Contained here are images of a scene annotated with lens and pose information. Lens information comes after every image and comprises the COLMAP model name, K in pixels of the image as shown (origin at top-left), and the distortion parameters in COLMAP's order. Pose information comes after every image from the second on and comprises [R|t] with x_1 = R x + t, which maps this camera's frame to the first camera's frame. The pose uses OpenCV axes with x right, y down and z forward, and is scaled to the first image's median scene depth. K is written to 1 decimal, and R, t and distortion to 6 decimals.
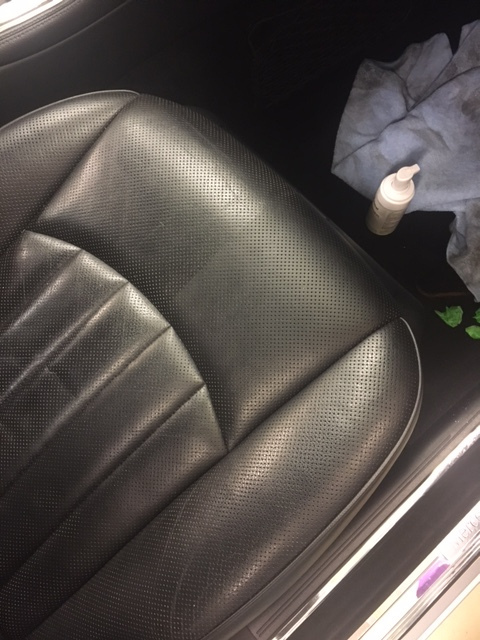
lens RADIAL K [[558.9, 0, 240.0], [0, 558.9, 320.0], [0, 0, 1]] dist [0.107663, -0.154515]
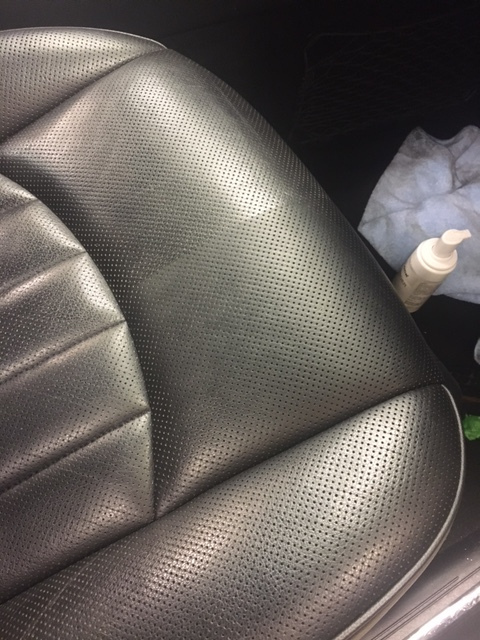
lens RADIAL K [[558.9, 0, 240.0], [0, 558.9, 320.0], [0, 0, 1]] dist [0.107663, -0.154515]
pose [[0.967440, 0.251634, 0.027202, -0.001606], [-0.243161, 0.953889, -0.175981, 0.100113], [-0.070231, 0.163636, 0.984018, 0.287141]]
